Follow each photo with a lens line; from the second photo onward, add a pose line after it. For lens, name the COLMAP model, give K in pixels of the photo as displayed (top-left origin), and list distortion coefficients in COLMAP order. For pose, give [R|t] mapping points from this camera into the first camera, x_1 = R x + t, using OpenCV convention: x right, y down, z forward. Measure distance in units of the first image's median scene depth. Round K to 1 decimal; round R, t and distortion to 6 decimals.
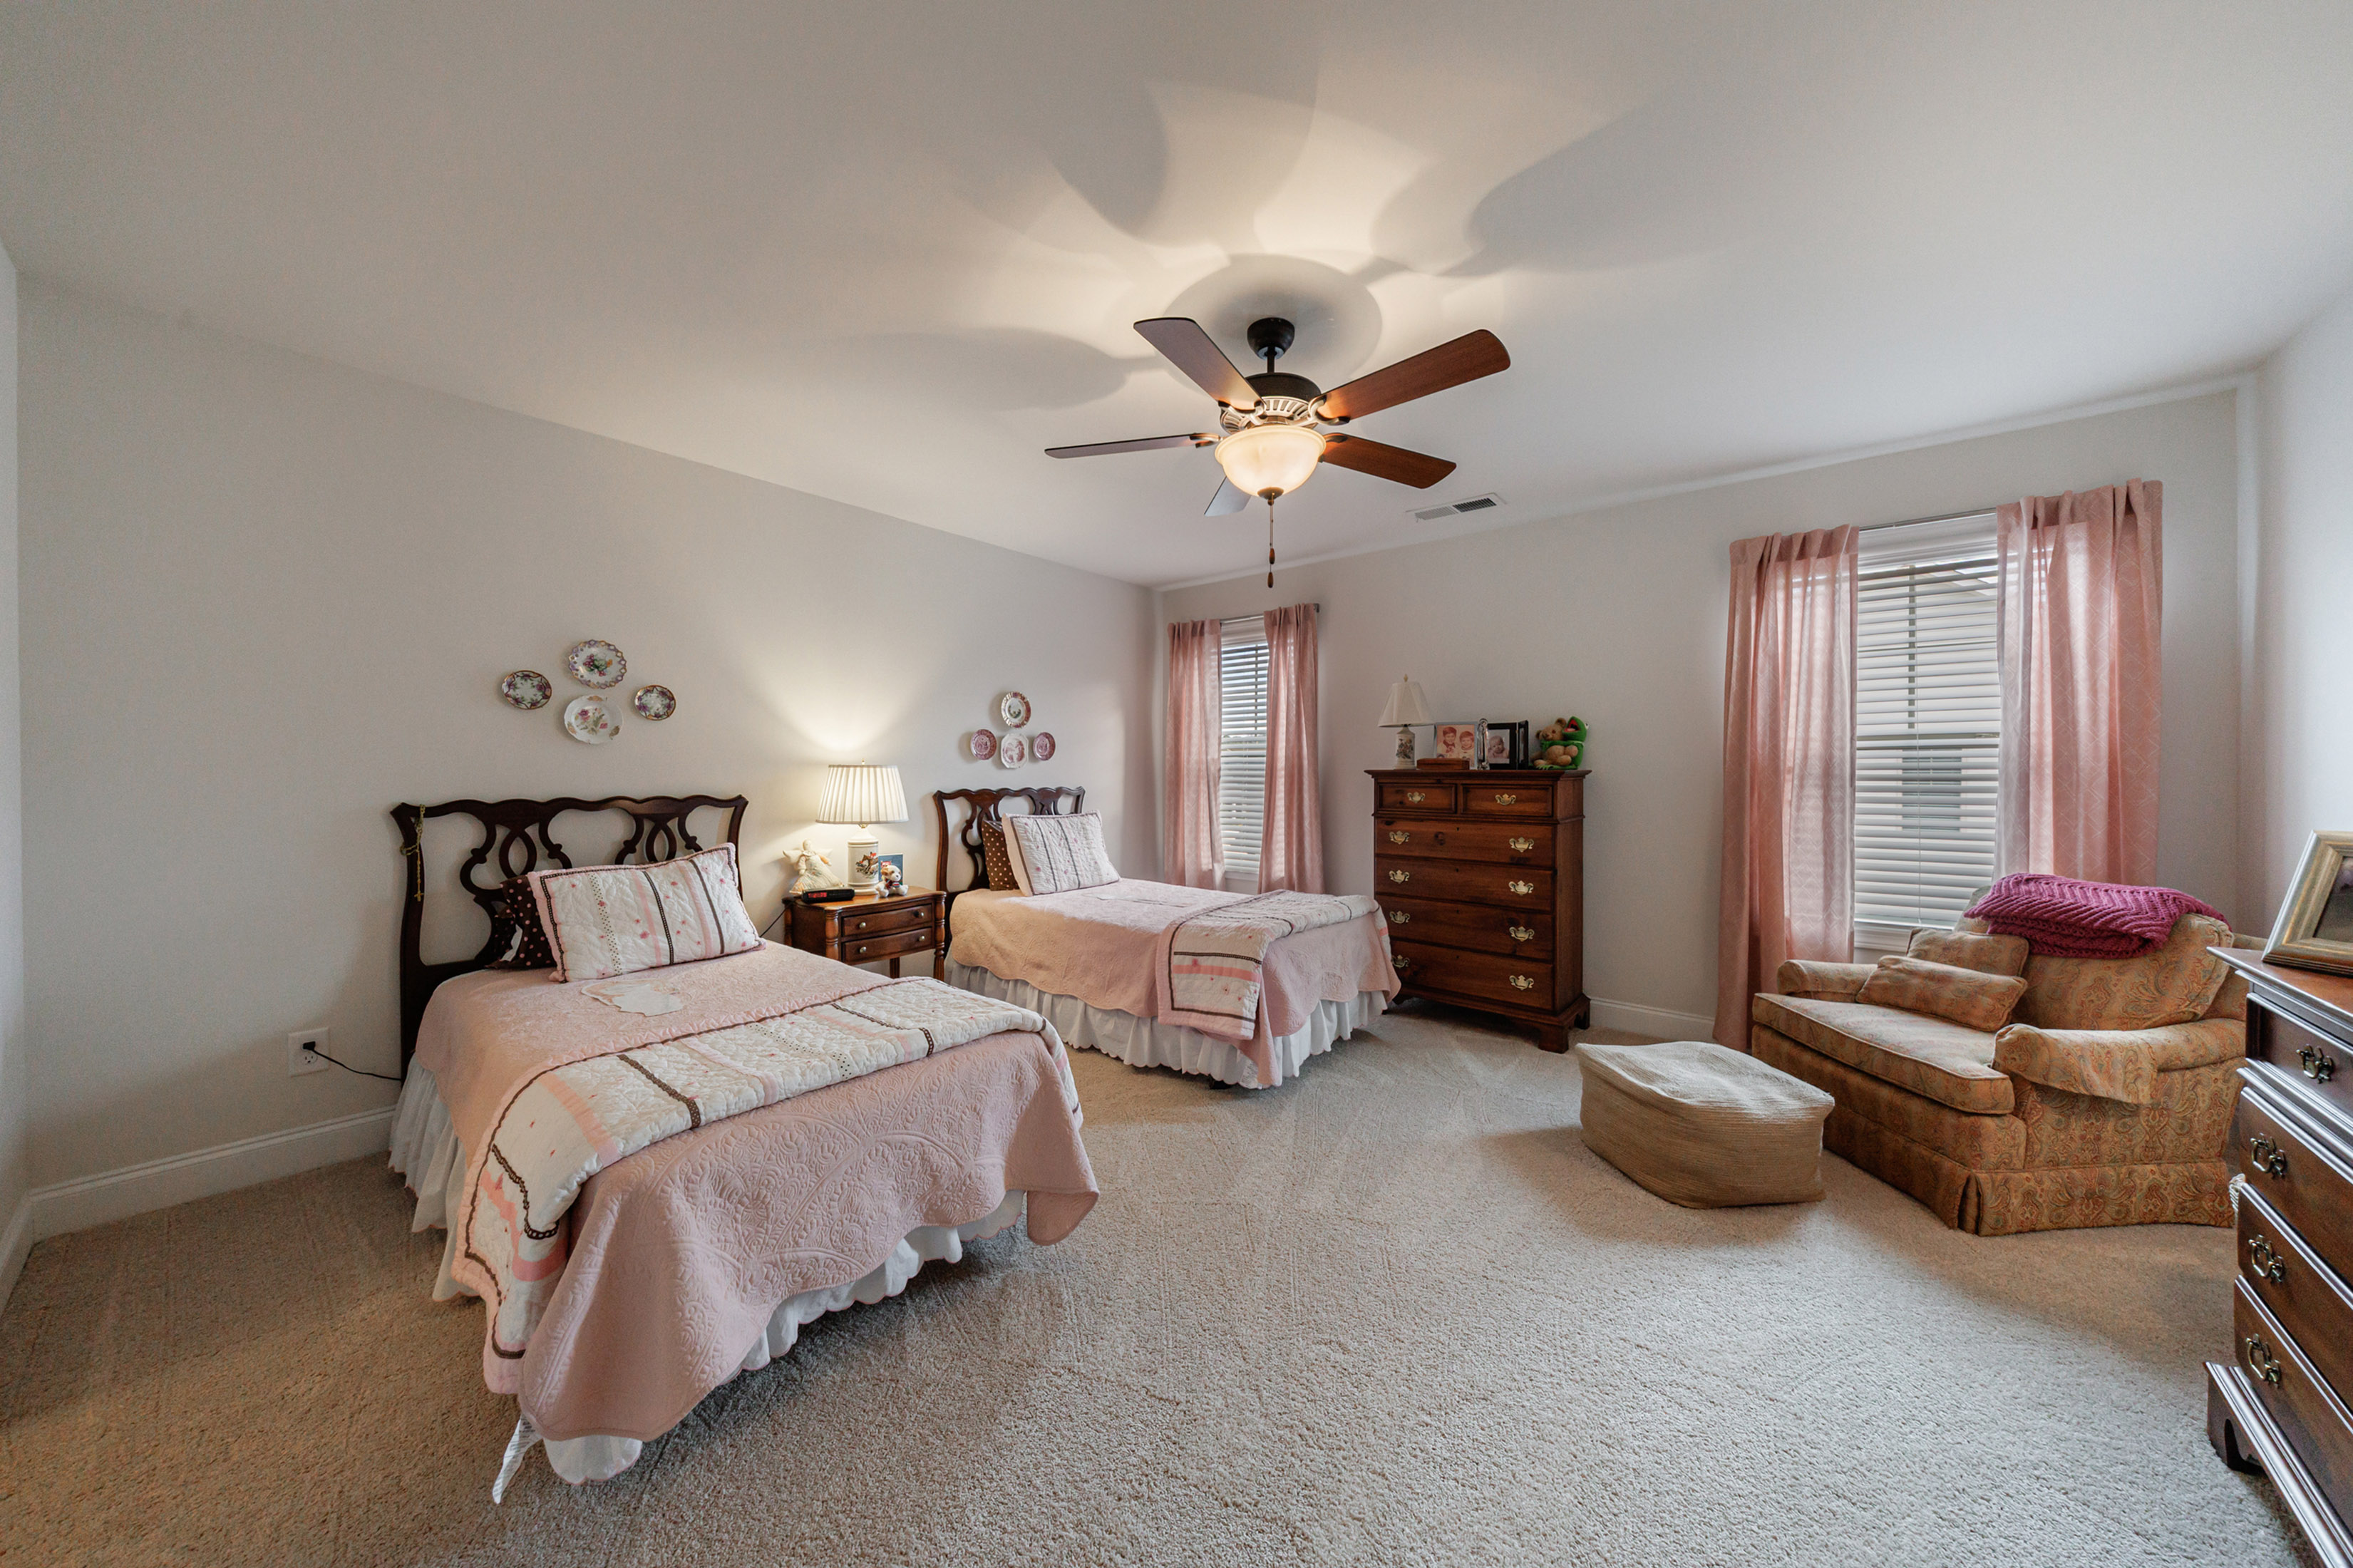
lens RADIAL K [[778.6, 0, 1156.8], [0, 778.6, 776.0], [0, 0, 1]] dist [-0.021665, -0.000117]
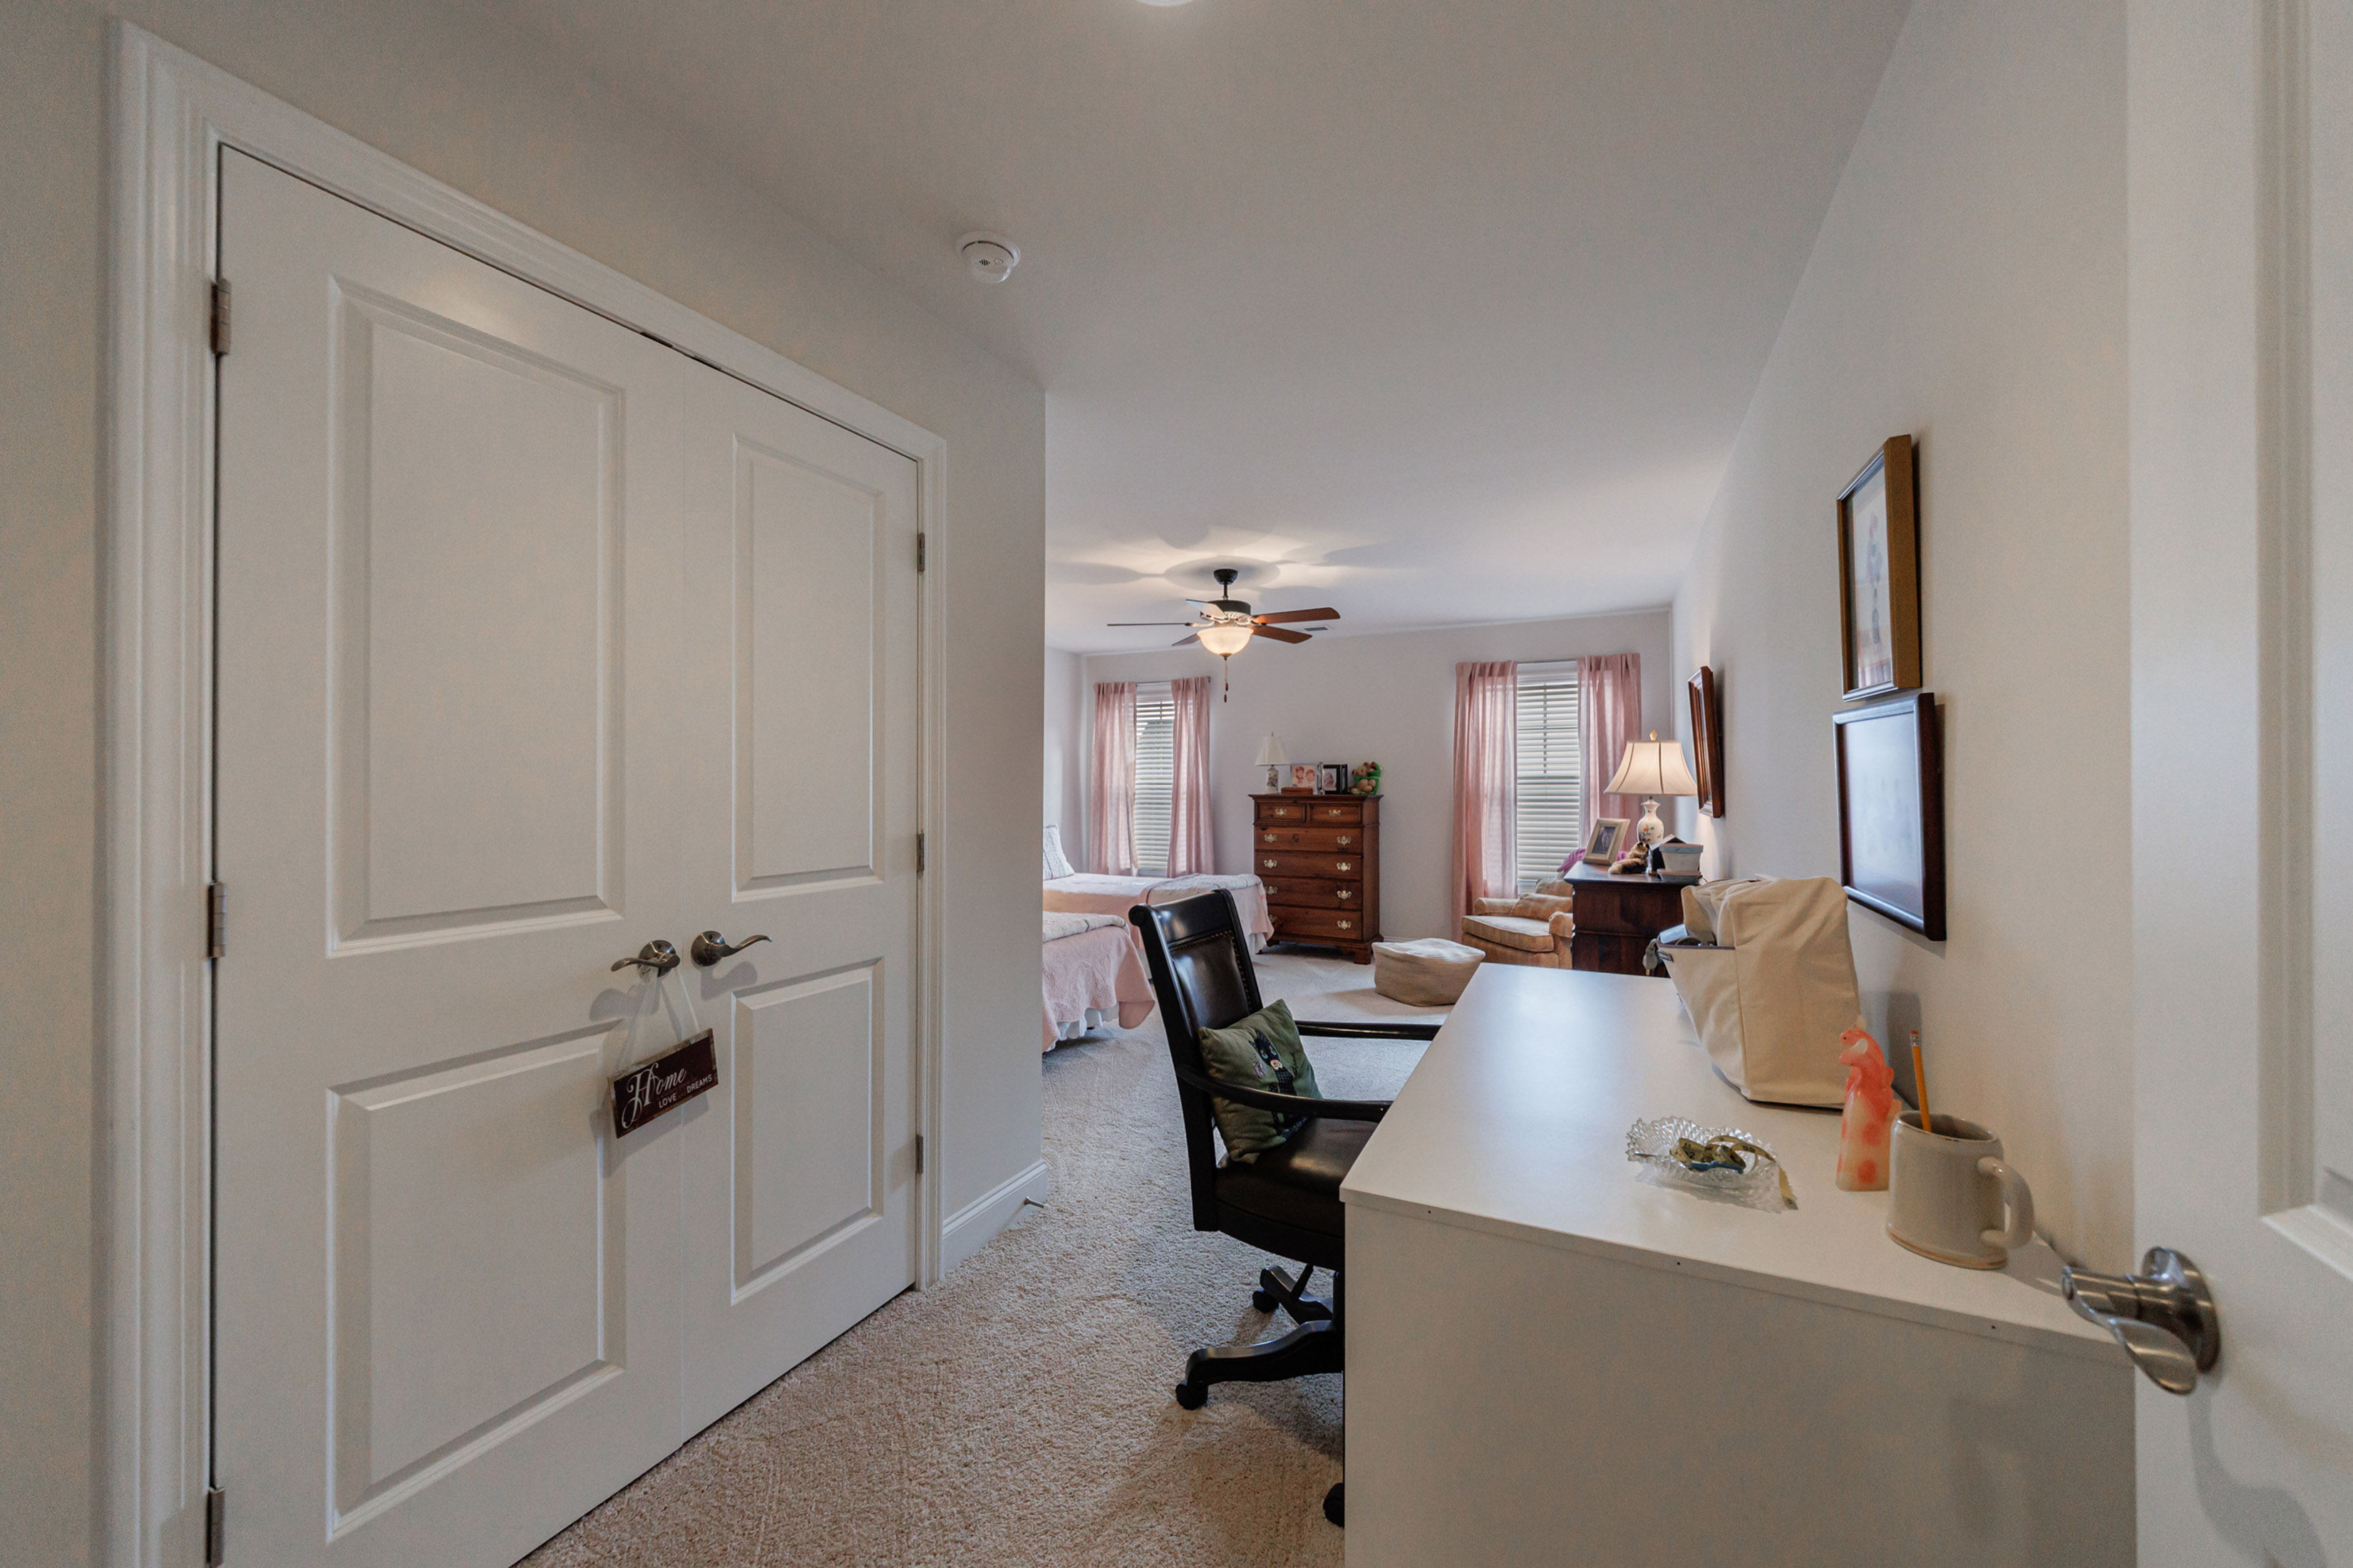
lens RADIAL K [[856.4, 0, 1185.4], [0, 856.4, 771.9], [0, 0, 1]] dist [-0.011452, -0.000167]
pose [[0.966849, 0.008265, 0.255213, -0.315487], [-0.000505, 0.999536, -0.030457, -0.001136], [-0.255347, 0.029318, 0.966405, -0.666063]]
